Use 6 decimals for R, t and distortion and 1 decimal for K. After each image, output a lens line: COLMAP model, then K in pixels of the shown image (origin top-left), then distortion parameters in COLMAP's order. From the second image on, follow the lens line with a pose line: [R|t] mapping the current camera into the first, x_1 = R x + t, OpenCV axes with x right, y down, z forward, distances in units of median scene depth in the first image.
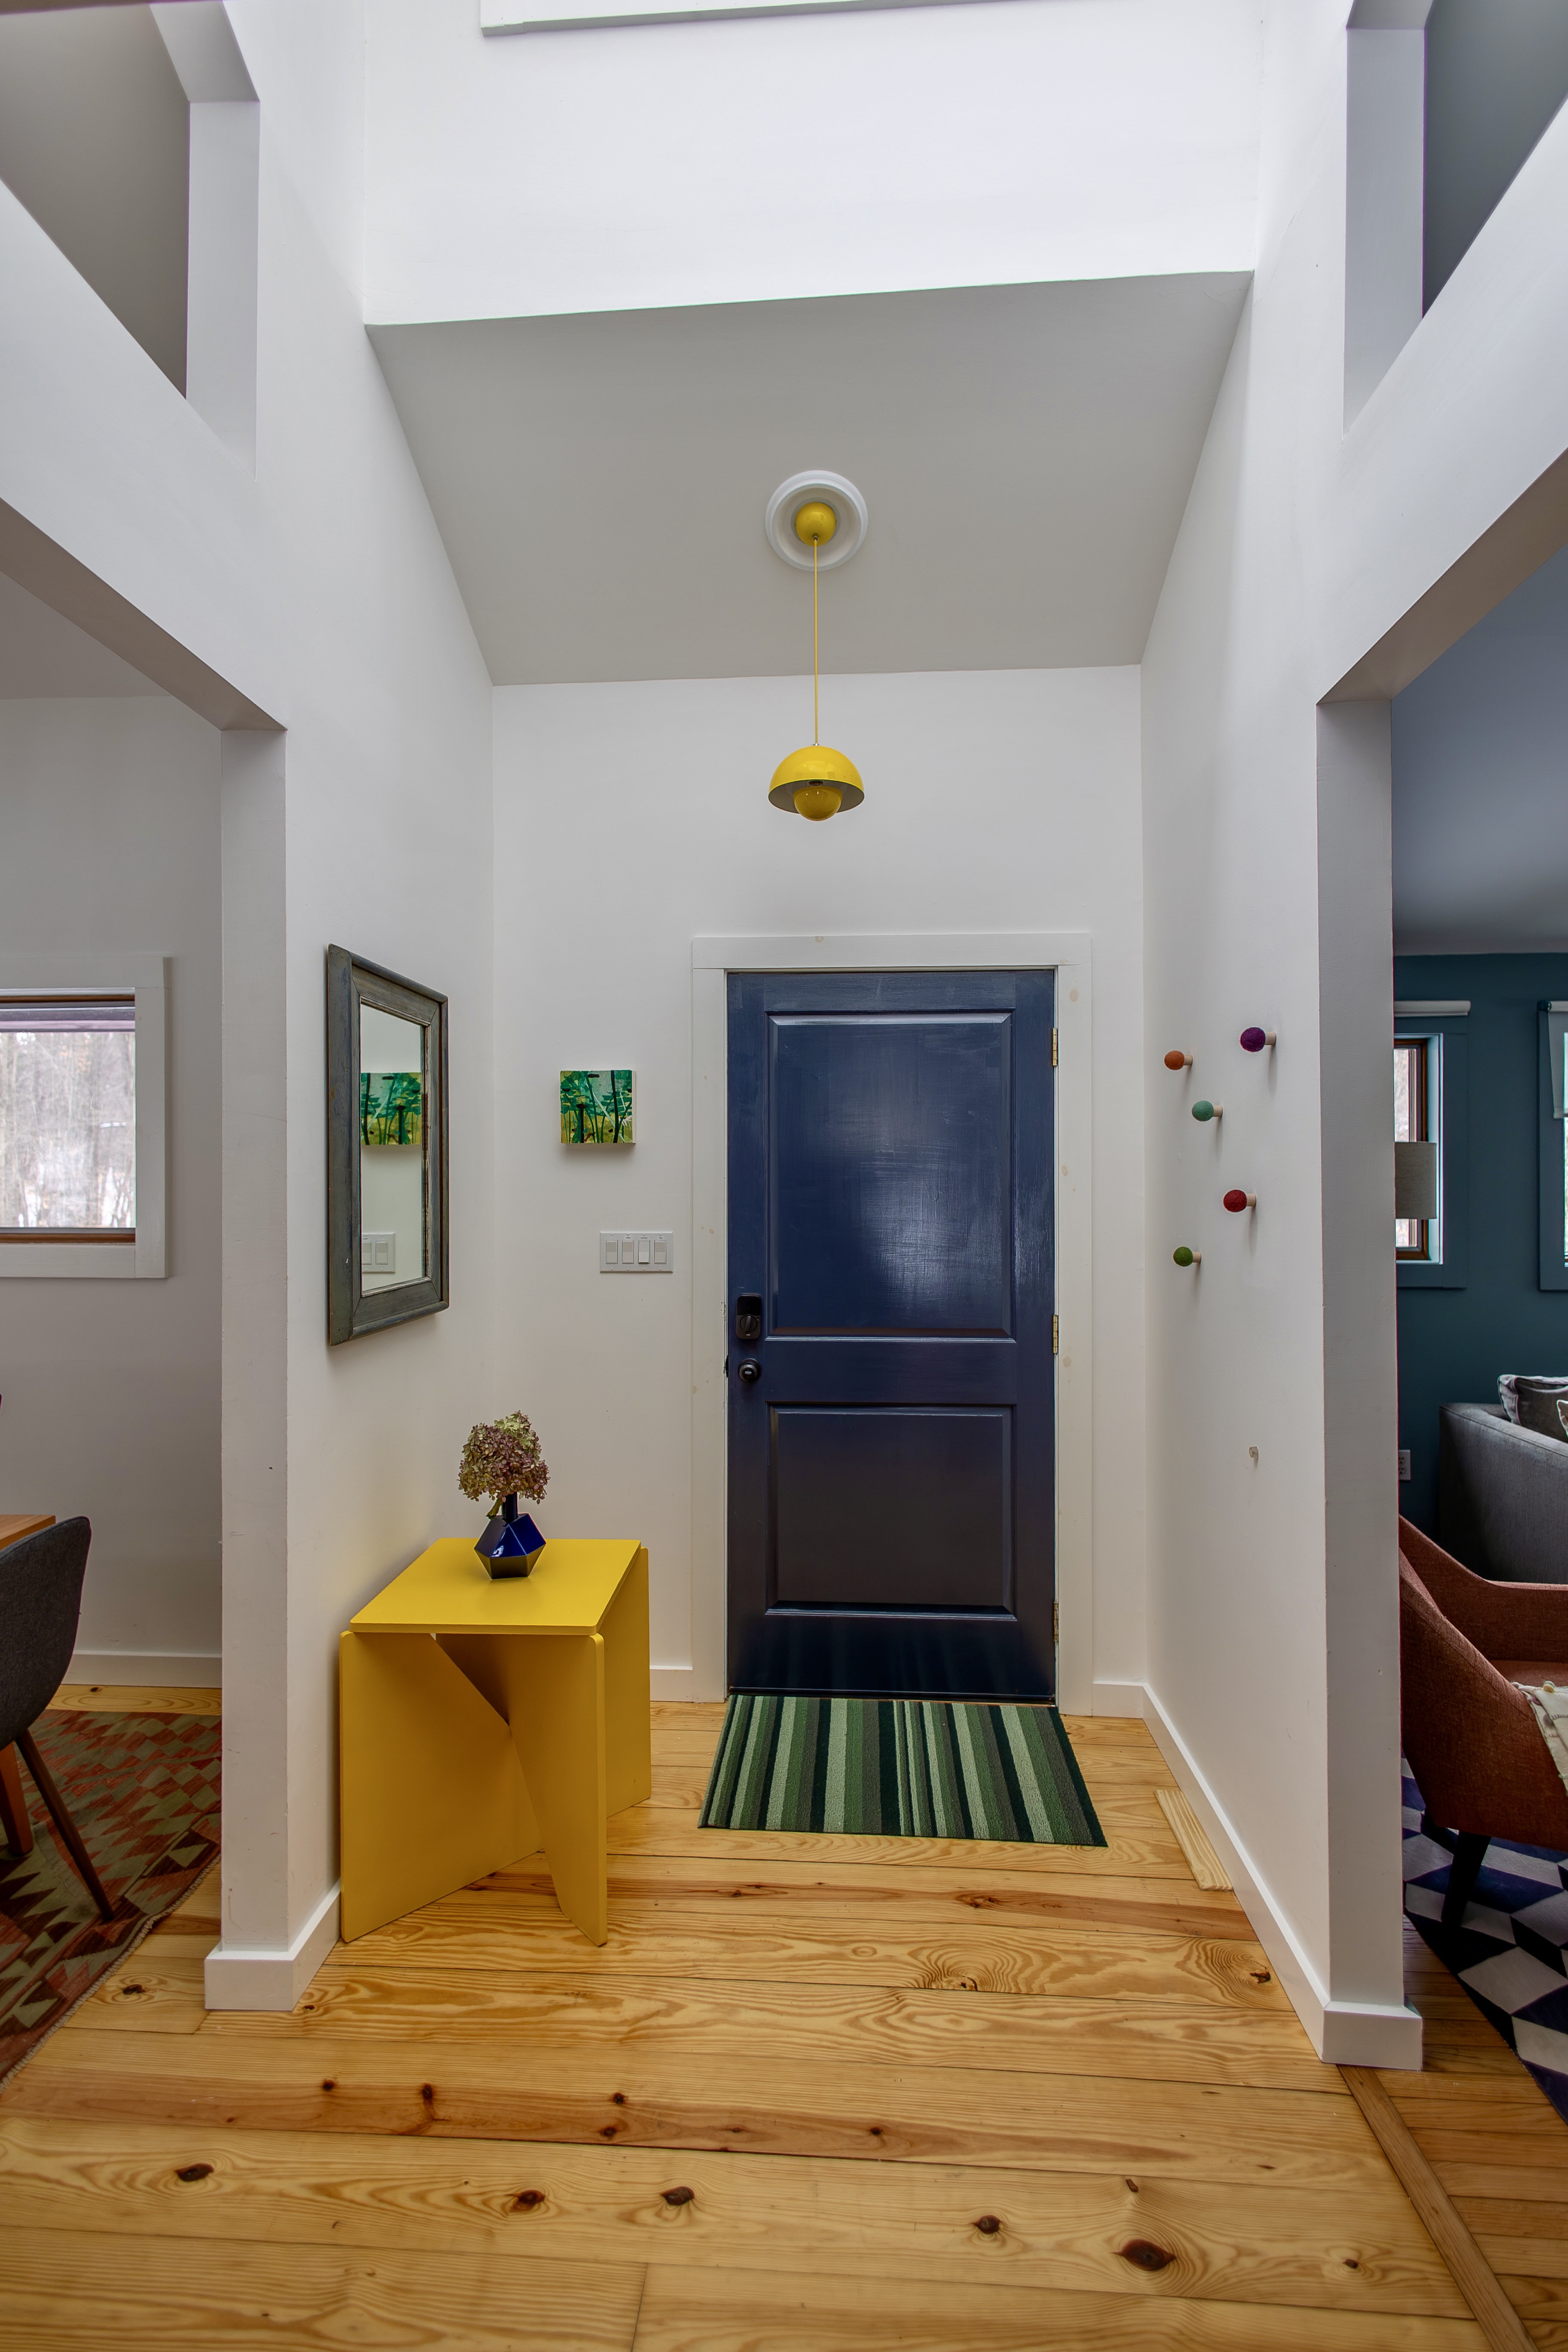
lens RADIAL K [[1078.2, 0, 784.0], [0, 1078.2, 1176.0], [0, 0, 1]] dist [0.011201, -0.001231]
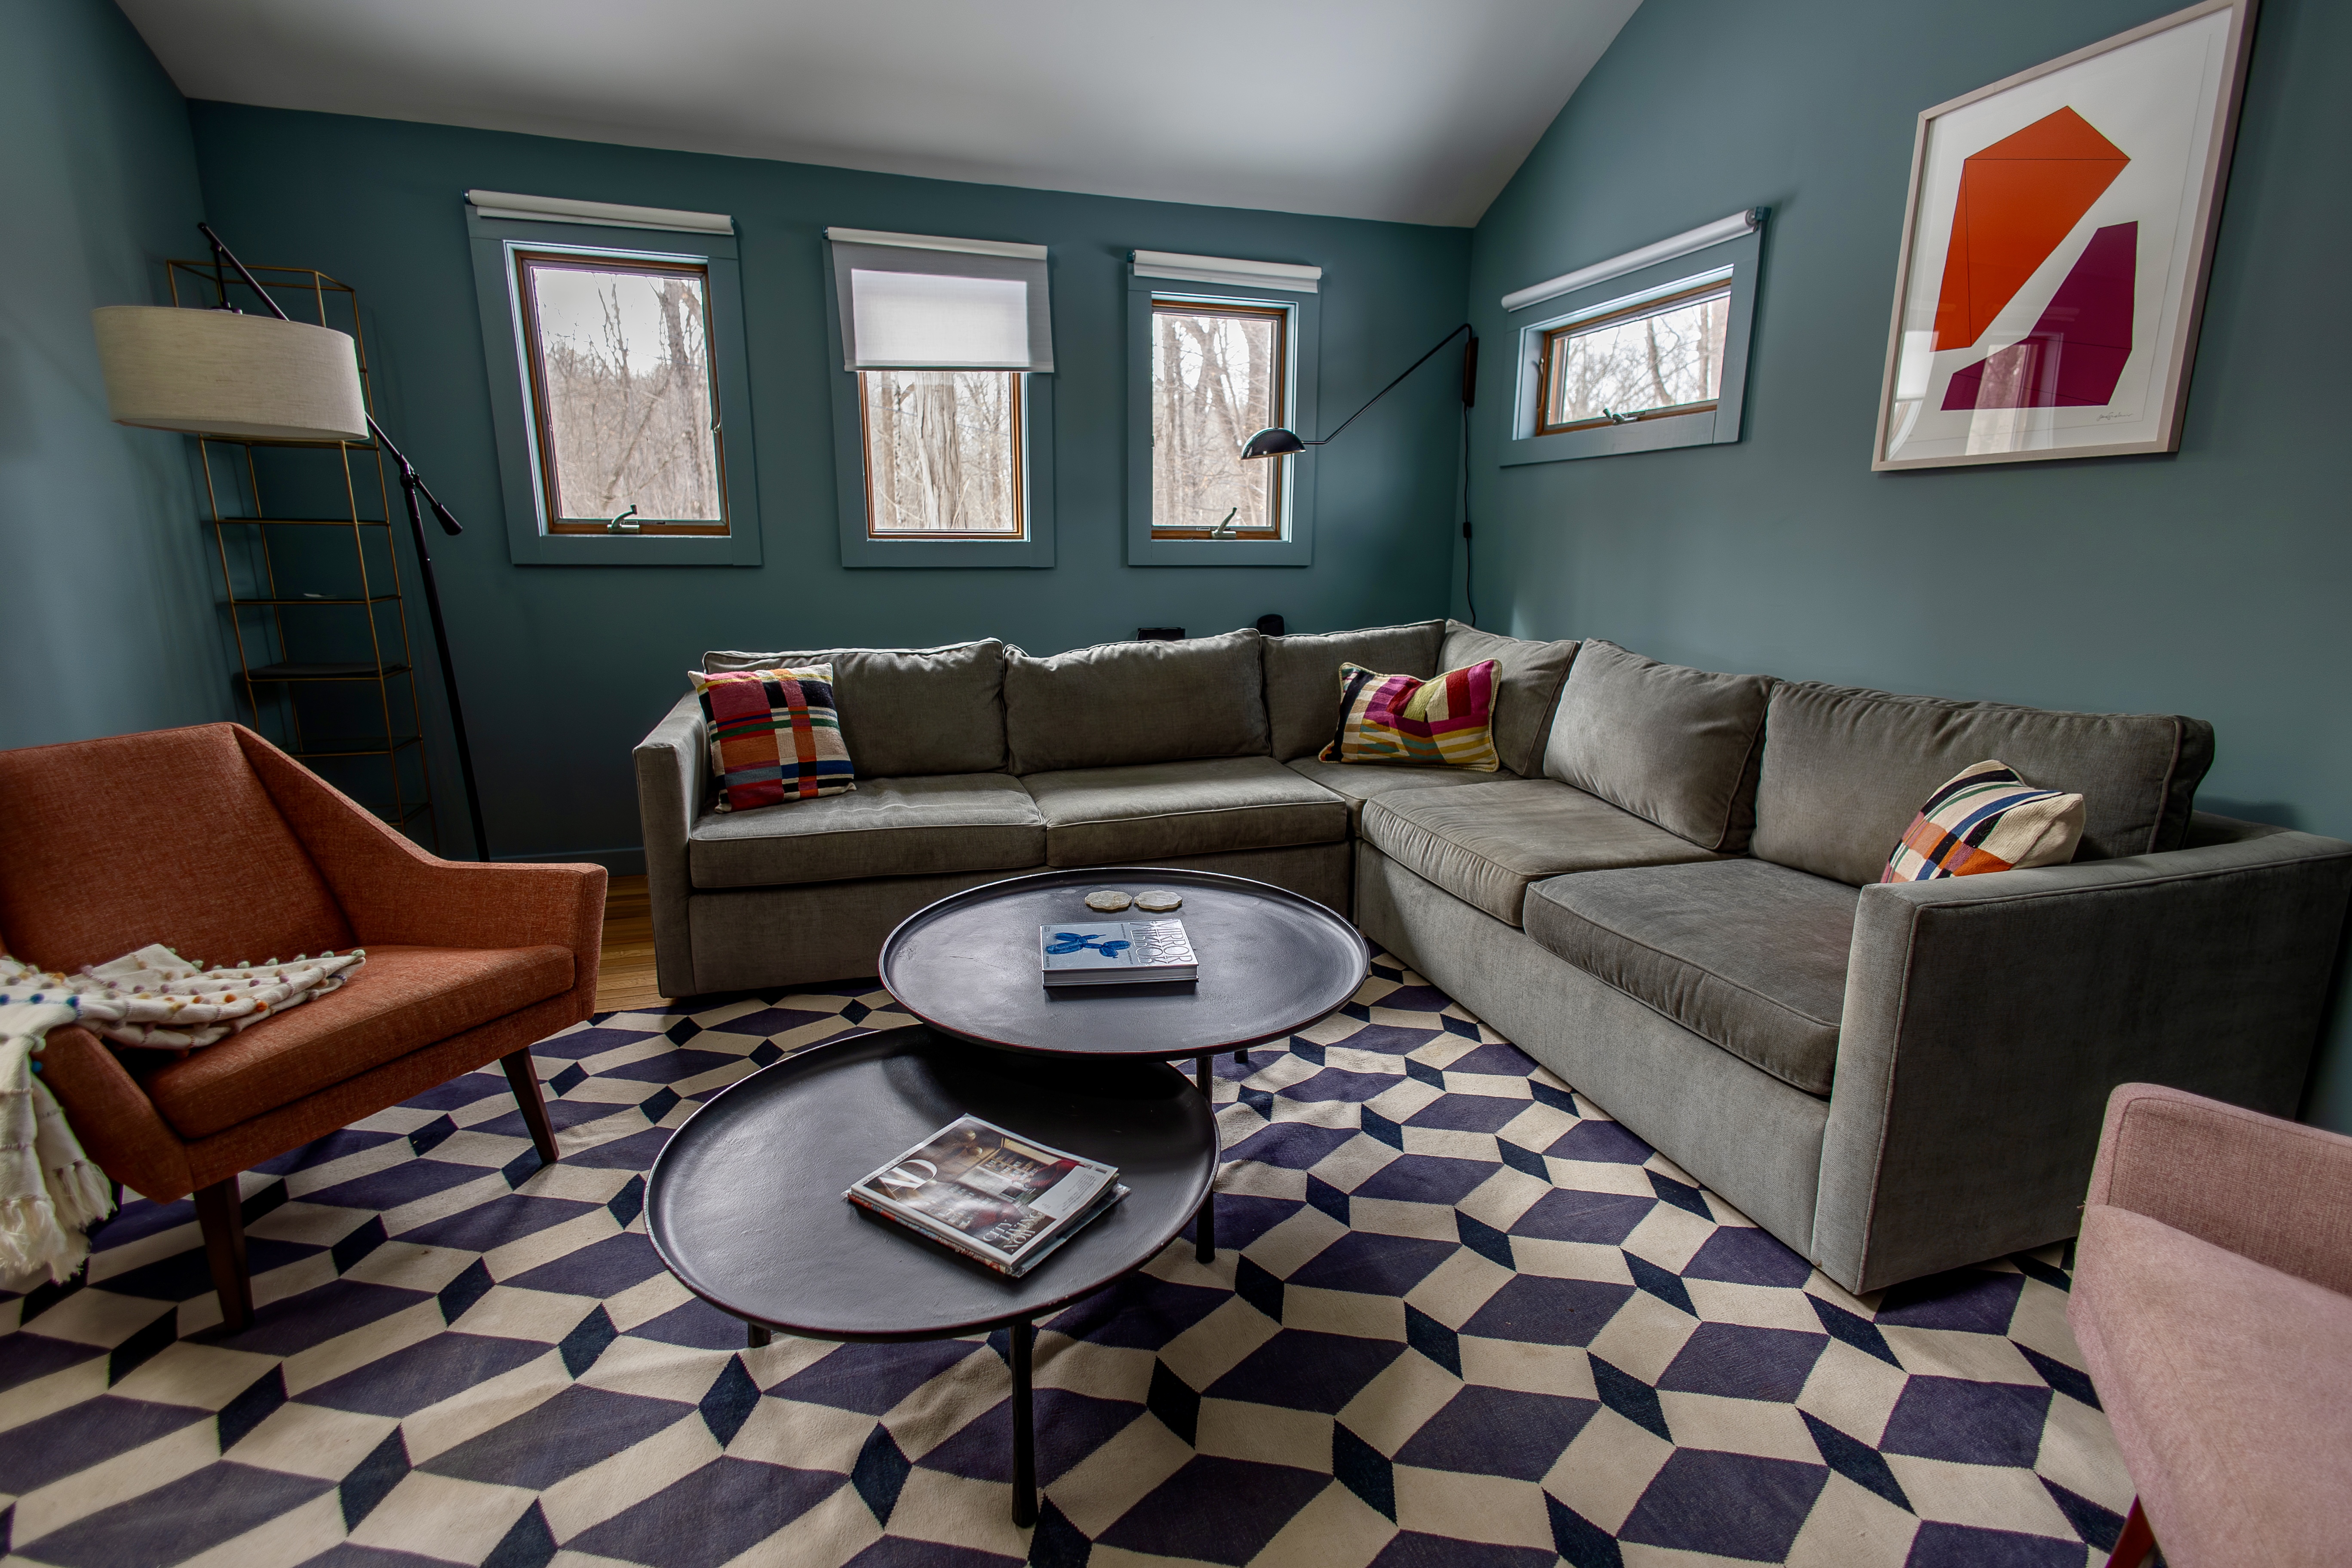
lens RADIAL K [[1078.2, 0, 1177.4], [0, 1078.2, 778.4], [0, 0, 1]] dist [0.011201, -0.001231]
pose [[0.932161, -0.071536, 0.354905, 1.397715], [-0.008321, 0.975793, 0.218539, 0.173979], [-0.361947, -0.206667, 0.909001, 0.045813]]
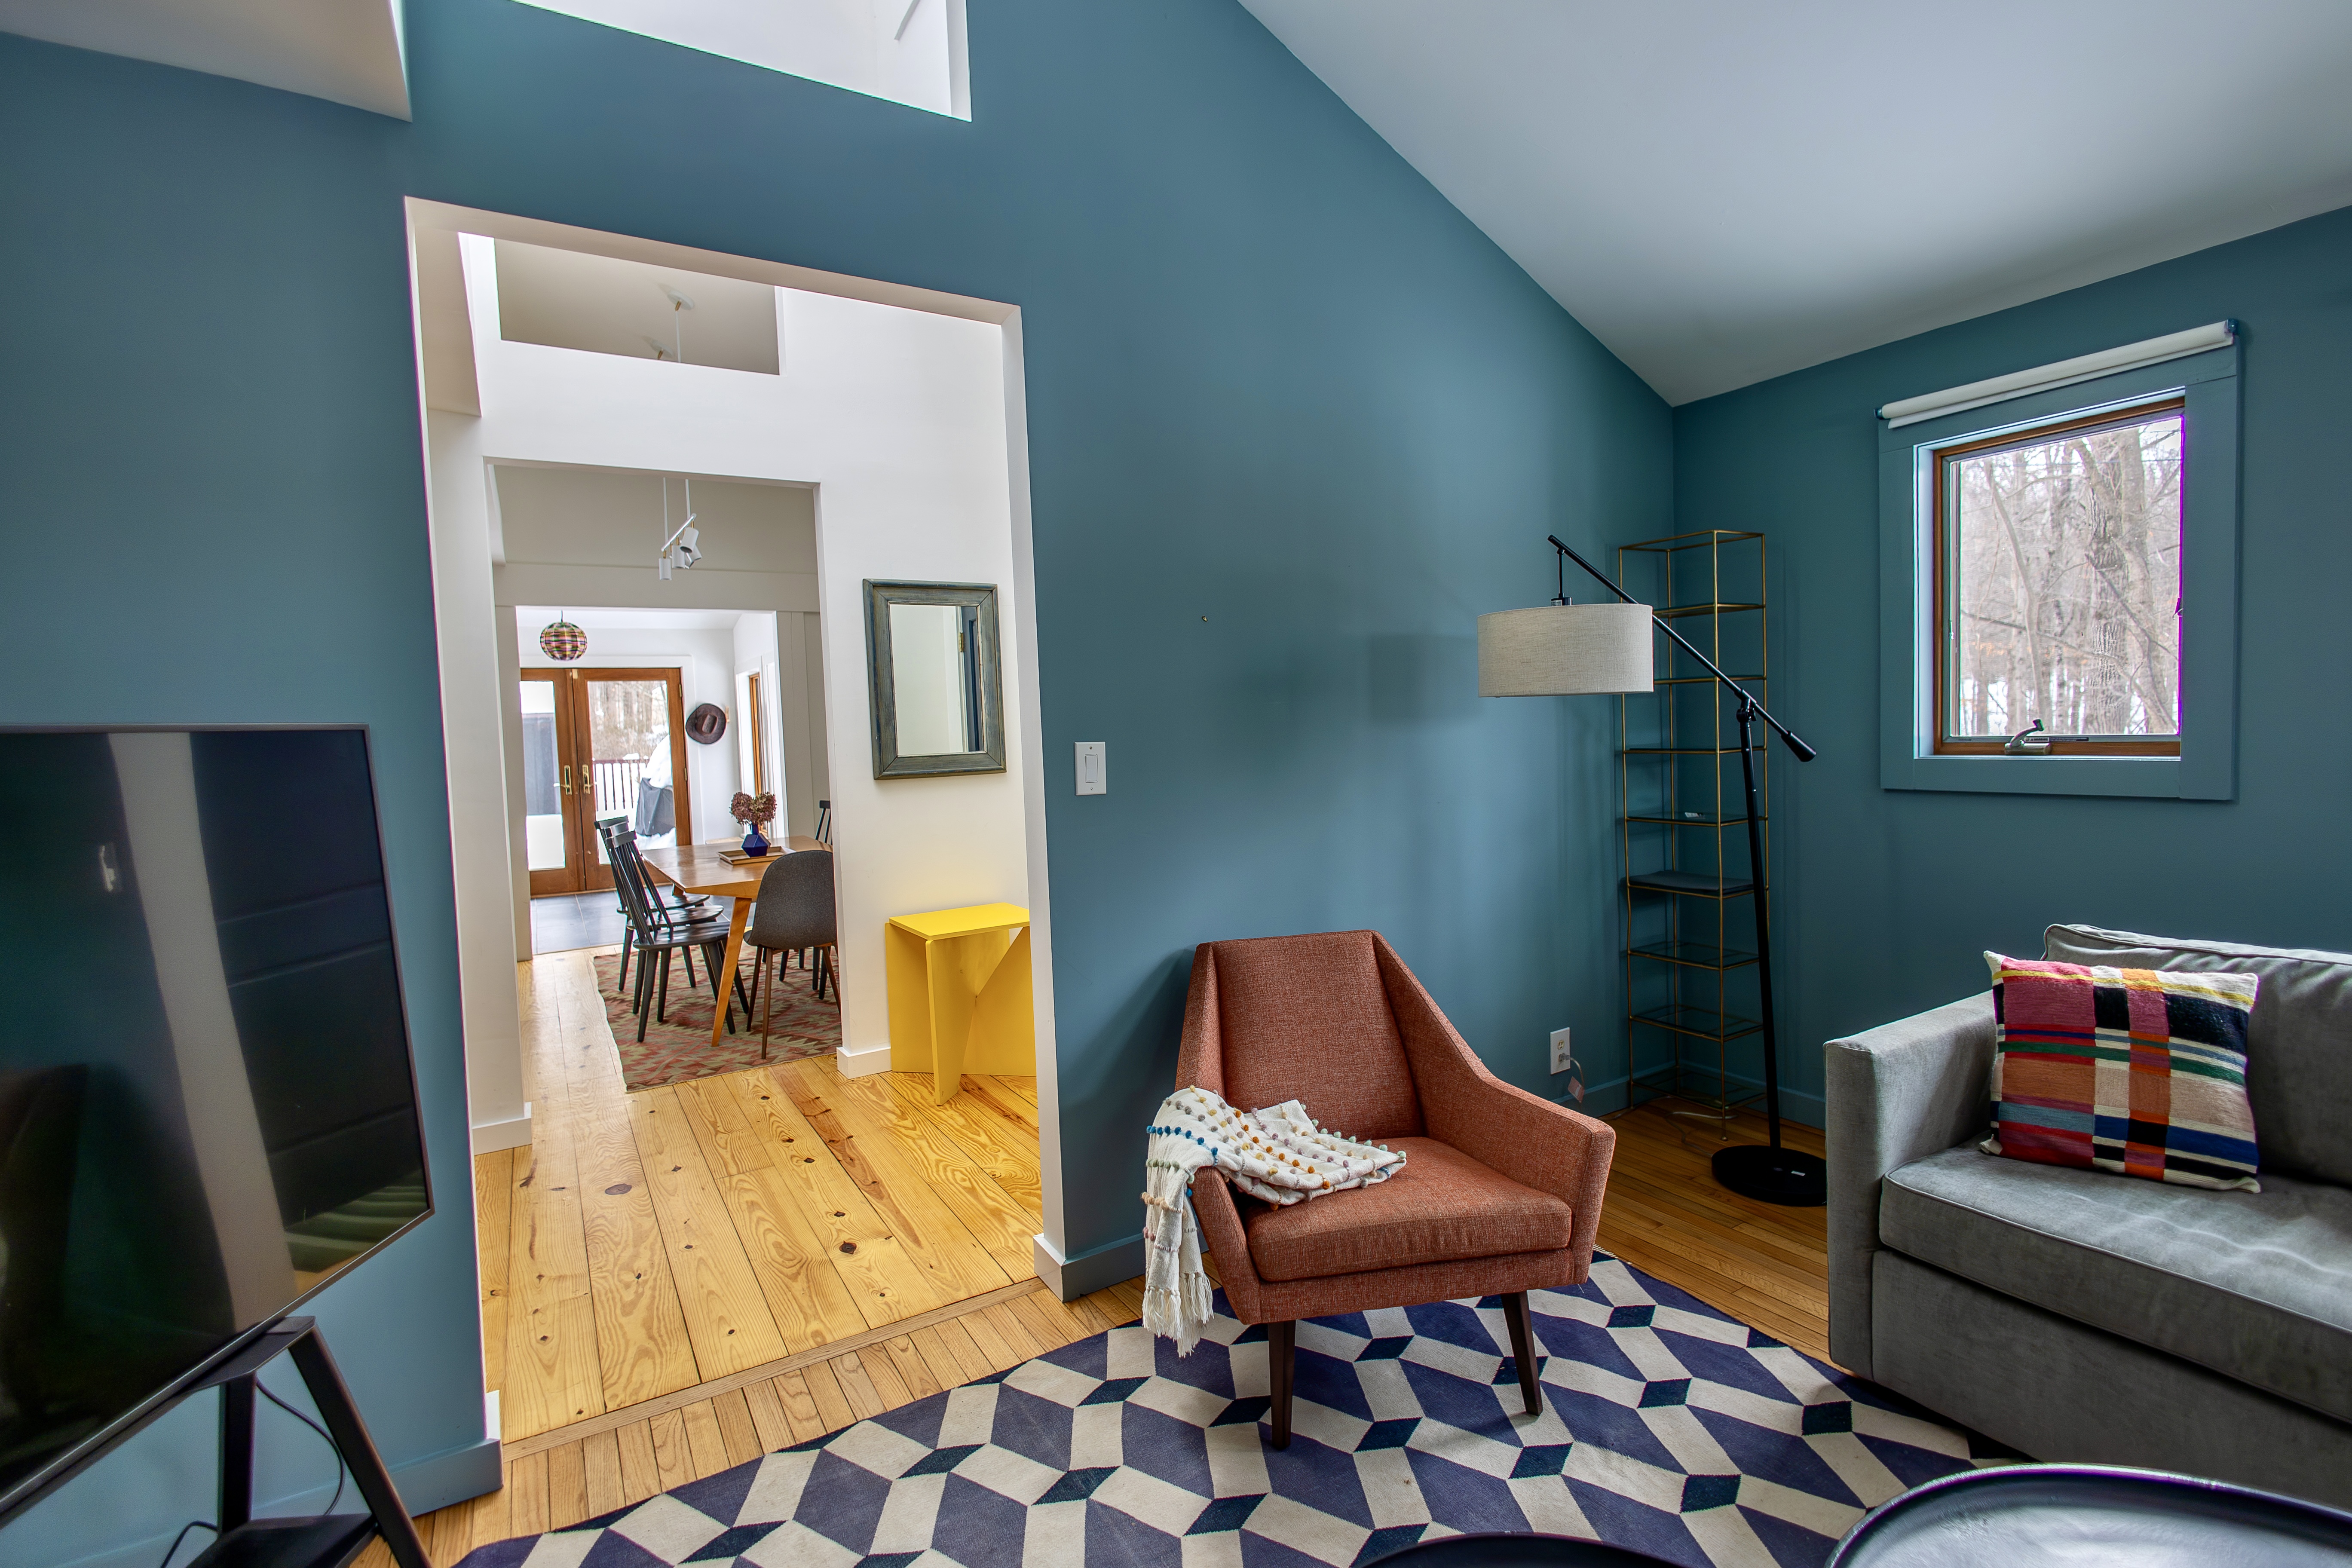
lens RADIAL K [[1078.2, 0, 1177.4], [0, 1078.2, 778.4], [0, 0, 1]] dist [0.011201, -0.001231]
pose [[0.568056, 0.023450, -0.822655, 1.792012], [0.040502, 0.997586, 0.056404, 0.073441], [0.821992, -0.065360, 0.565735, 0.374303]]
